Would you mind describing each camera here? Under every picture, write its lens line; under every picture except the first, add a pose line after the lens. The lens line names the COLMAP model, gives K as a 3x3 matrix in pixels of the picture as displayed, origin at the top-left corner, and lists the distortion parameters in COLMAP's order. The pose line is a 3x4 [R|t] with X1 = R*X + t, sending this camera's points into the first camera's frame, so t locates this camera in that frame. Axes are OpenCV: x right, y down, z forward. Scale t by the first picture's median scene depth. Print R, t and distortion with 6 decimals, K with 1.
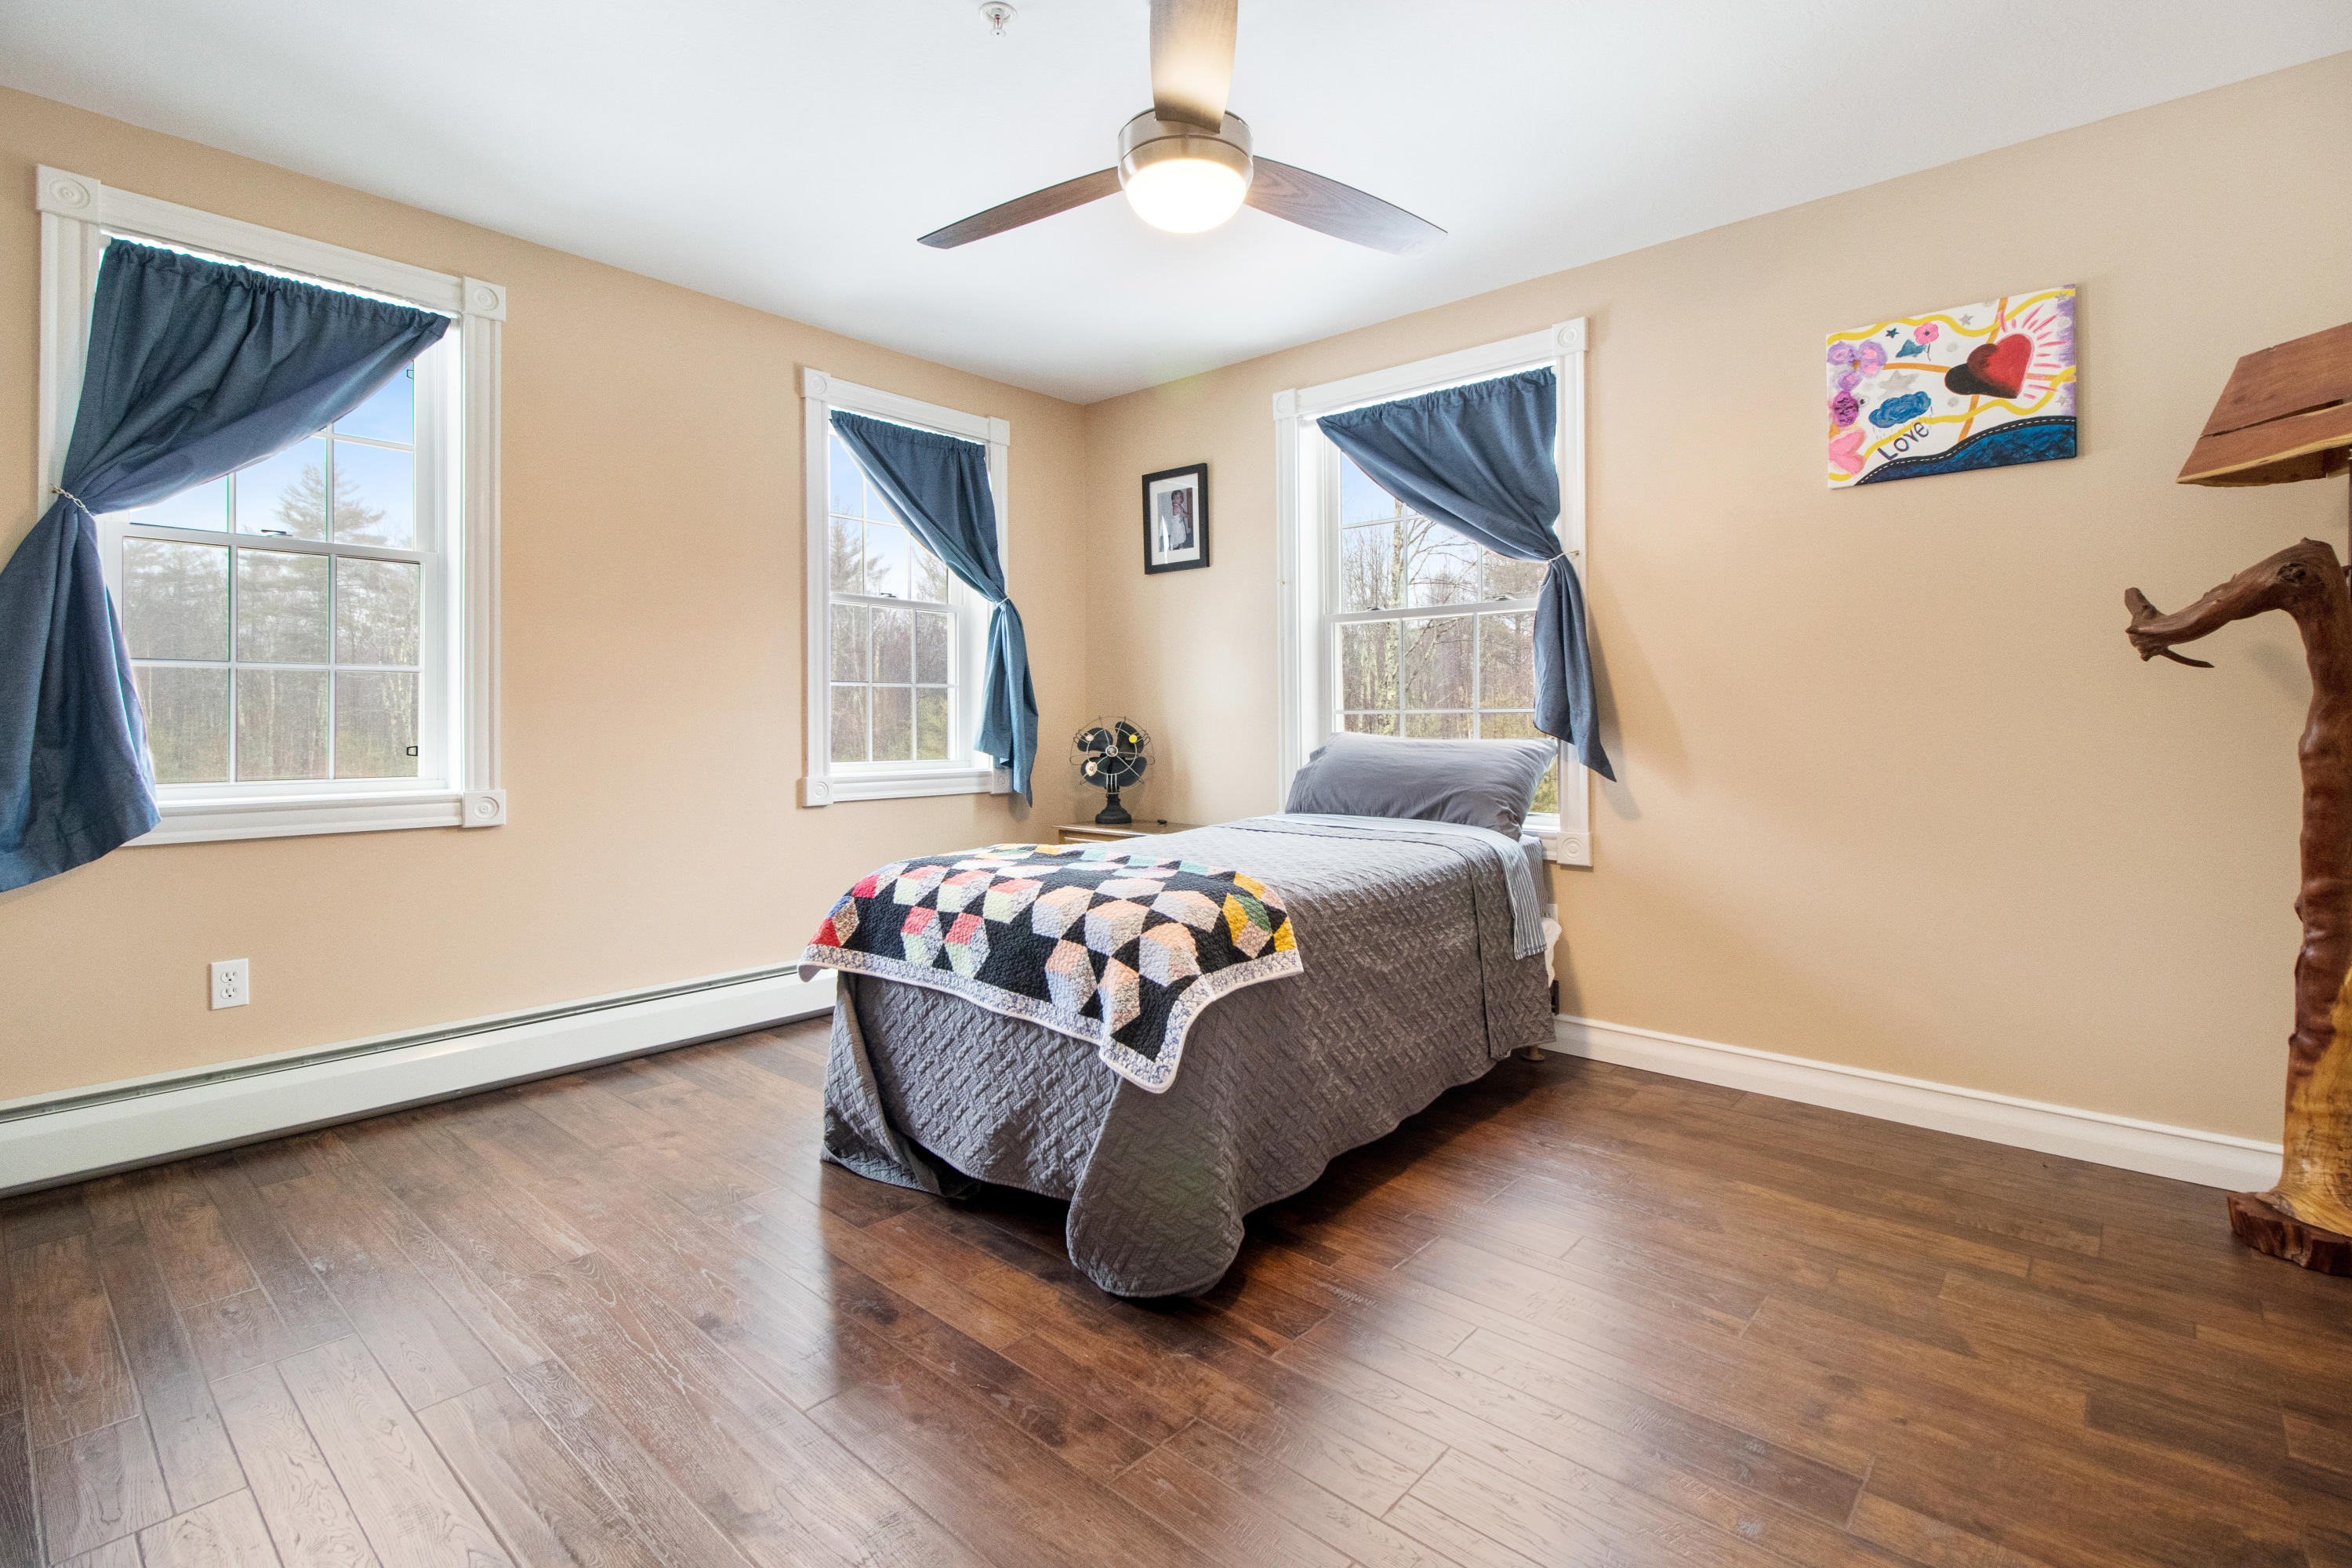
lens RADIAL K [[1093.5, 0, 1177.4], [0, 1093.5, 720.0], [0, 0, 1]] dist [-0.002114, -0.001424]
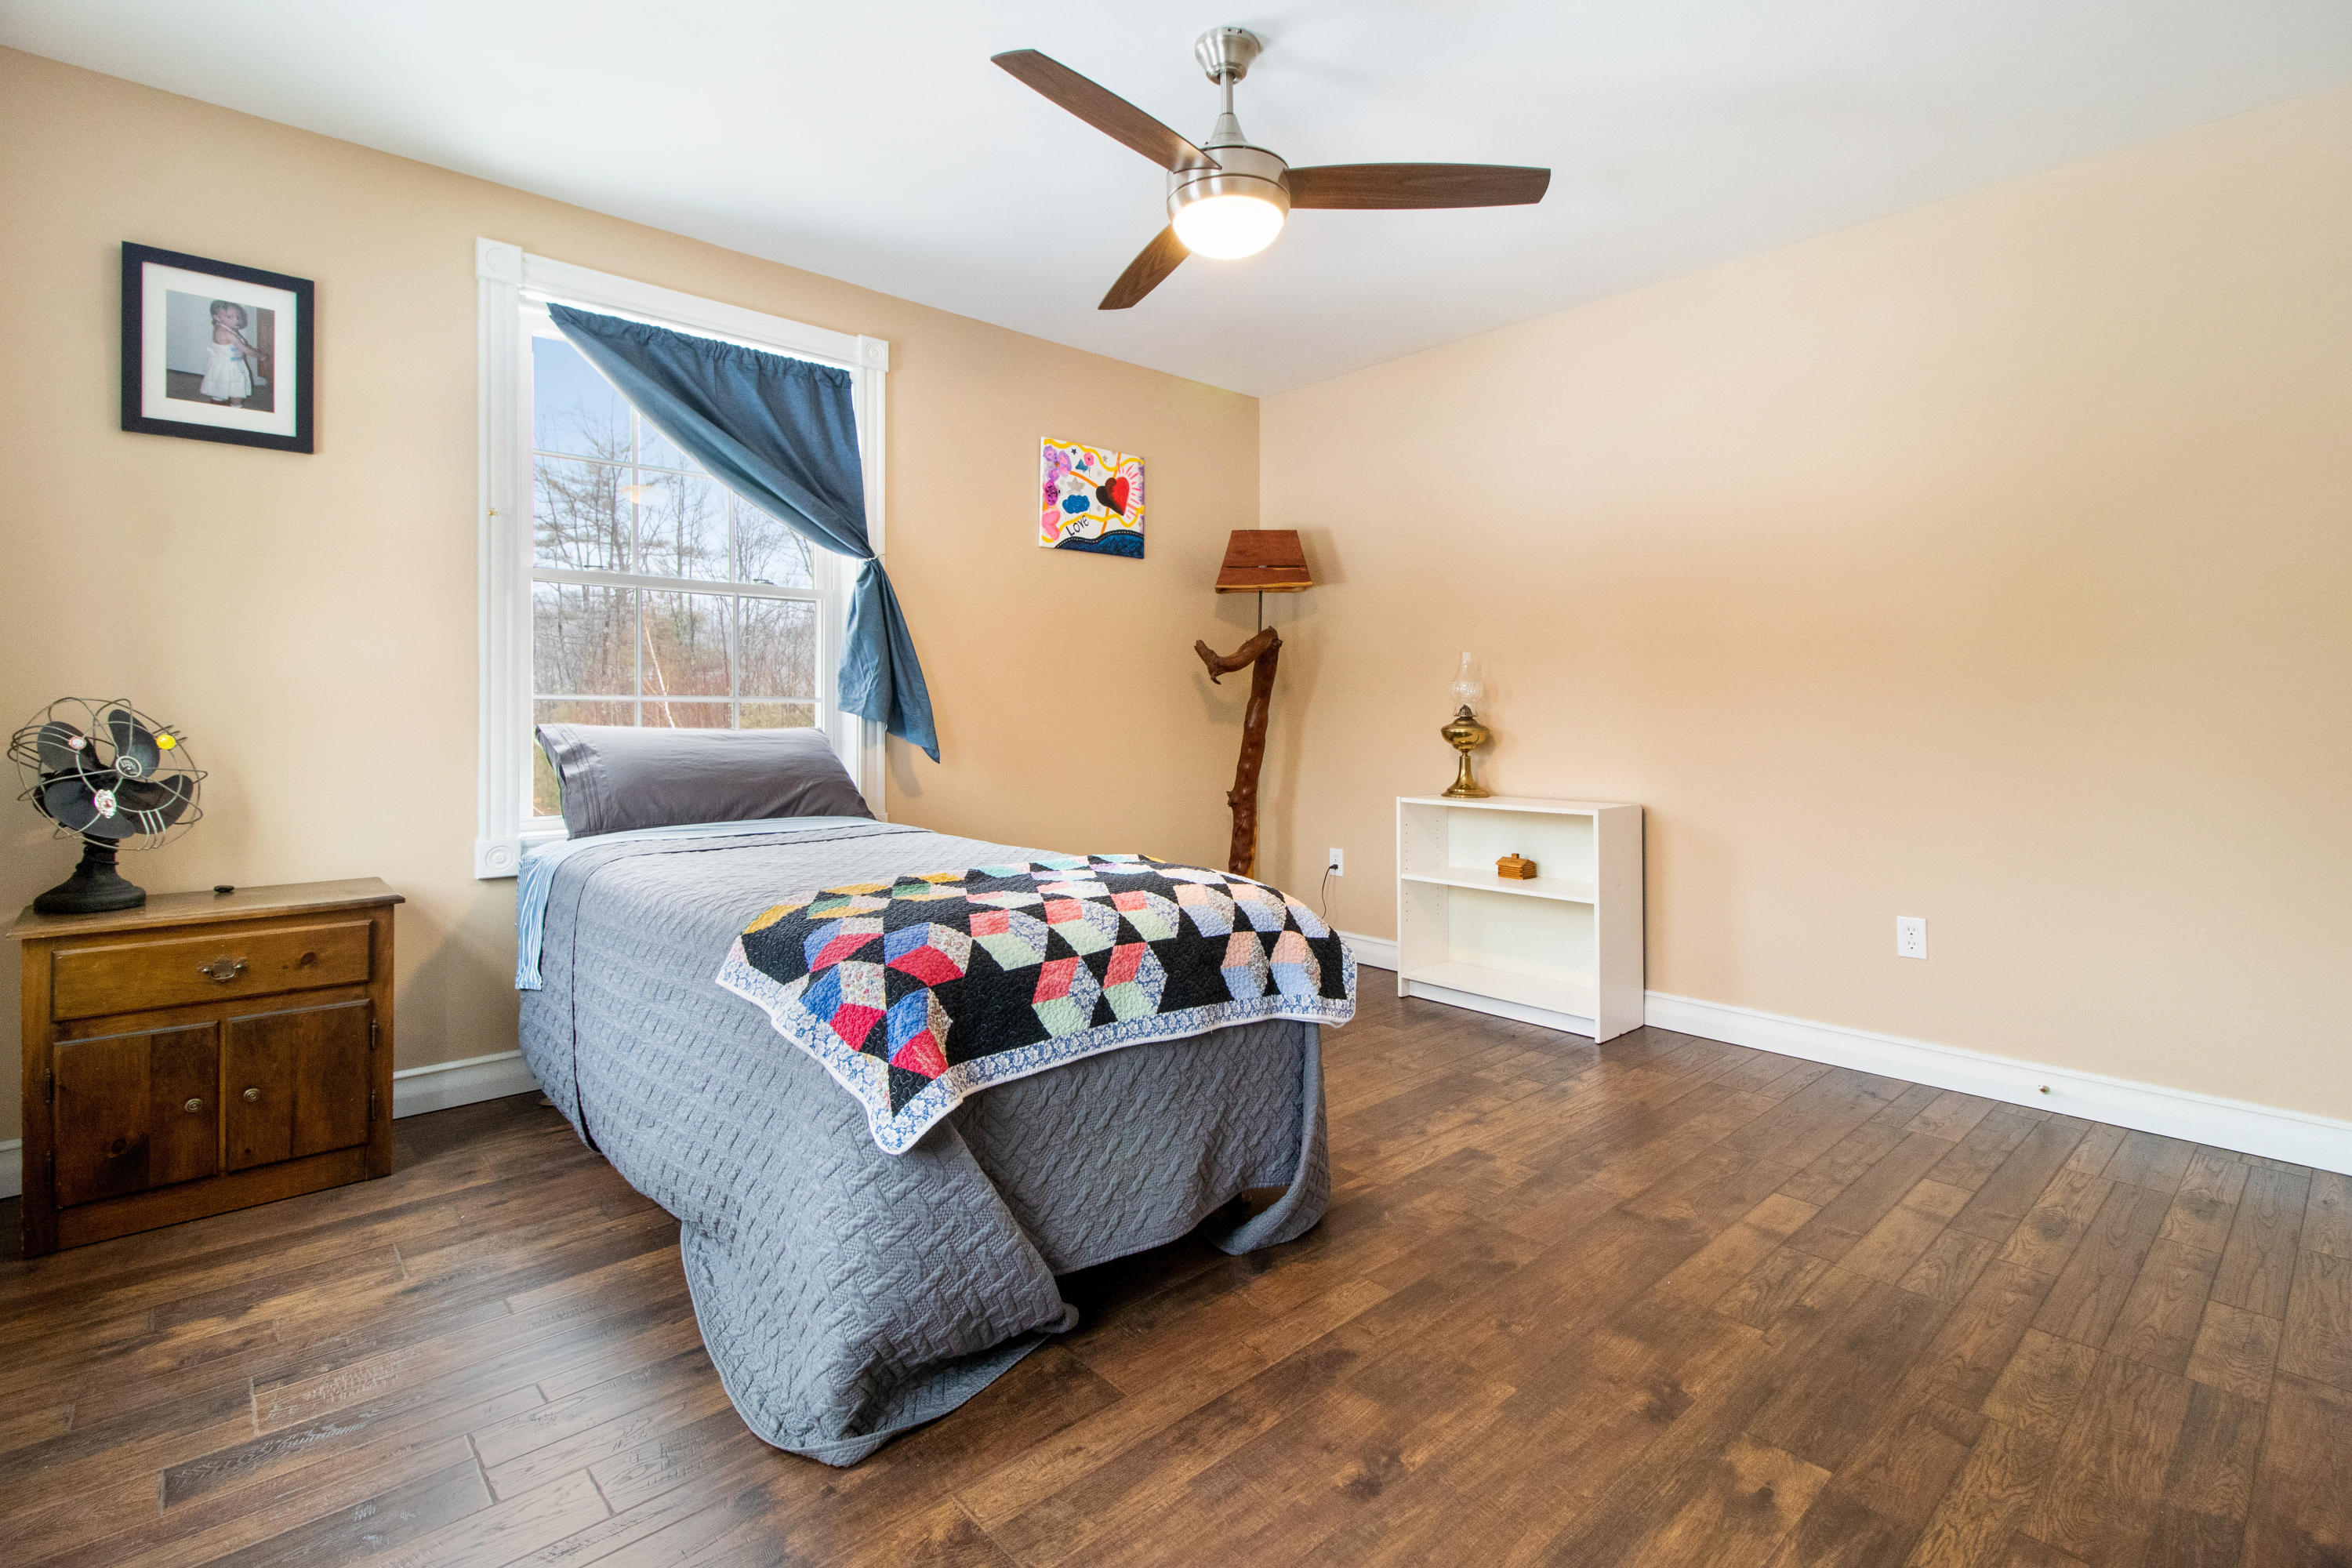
lens RADIAL K [[1093.5, 0, 1178.3], [0, 1093.5, 710.6], [0, 0, 1]] dist [-0.002114, -0.001424]
pose [[0.097858, 0.004364, 0.995191, -0.835023], [-0.004281, 0.999983, -0.003964, 0.004383], [-0.995191, -0.003872, 0.097875, 0.731902]]
